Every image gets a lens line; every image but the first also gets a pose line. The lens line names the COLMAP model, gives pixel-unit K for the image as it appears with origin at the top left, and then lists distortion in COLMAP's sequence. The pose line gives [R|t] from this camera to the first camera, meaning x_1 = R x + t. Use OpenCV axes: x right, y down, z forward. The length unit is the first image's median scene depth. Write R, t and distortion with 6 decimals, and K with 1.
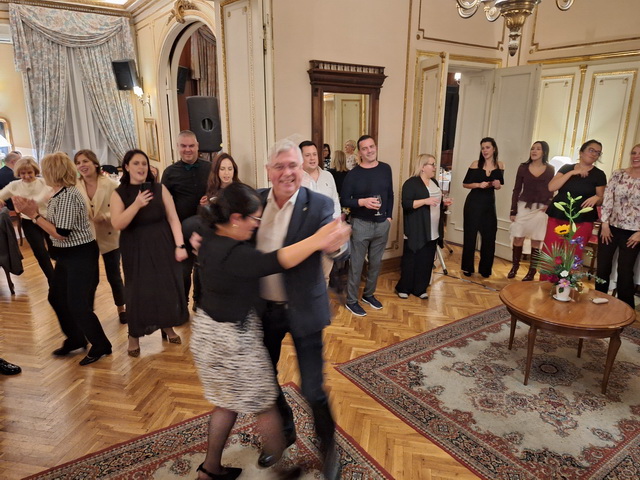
lens RADIAL K [[442.6, 0, 320.0], [0, 442.6, 240.0], [0, 0, 1]] dist [0.055465, -0.049720]
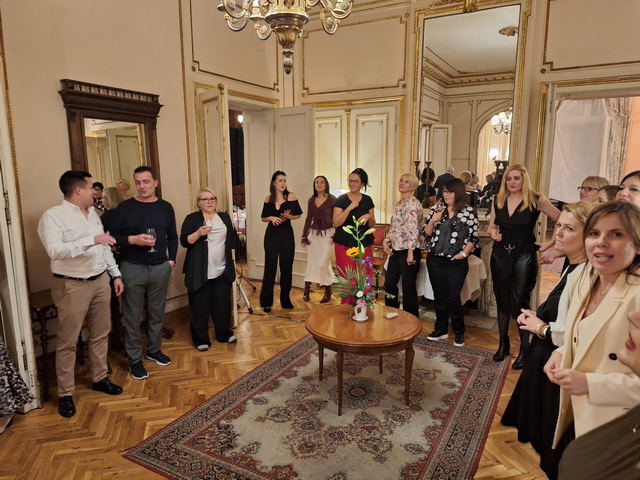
lens RADIAL K [[441.2, 0, 327.2], [0, 441.2, 237.8], [0, 0, 1]] dist [0.113111, -0.158670]
pose [[0.893622, -0.077698, 0.442045, 0.030063], [0.121965, 0.989878, -0.072570, 0.009143], [-0.431931, 0.118764, 0.894053, 0.084922]]
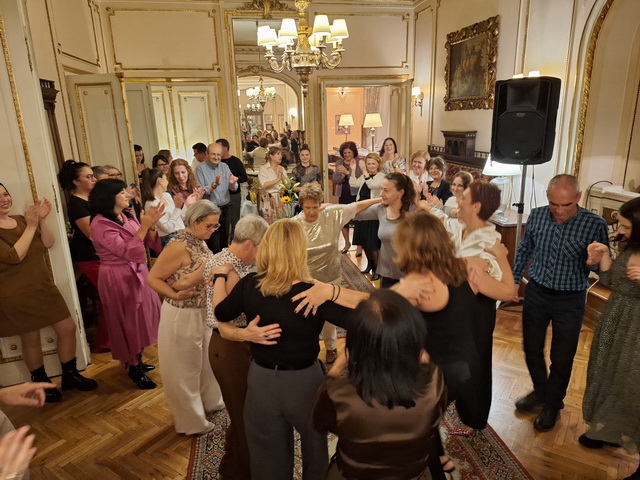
lens RADIAL K [[445.4, 0, 321.0], [0, 445.4, 233.4], [0, 0, 1]] dist [0.070902, -0.065241]
pose [[0.402224, -0.252831, 0.879939, -0.669118], [0.266372, 0.951852, 0.151734, -0.088680], [-0.875935, 0.173360, 0.450205, 0.148251]]
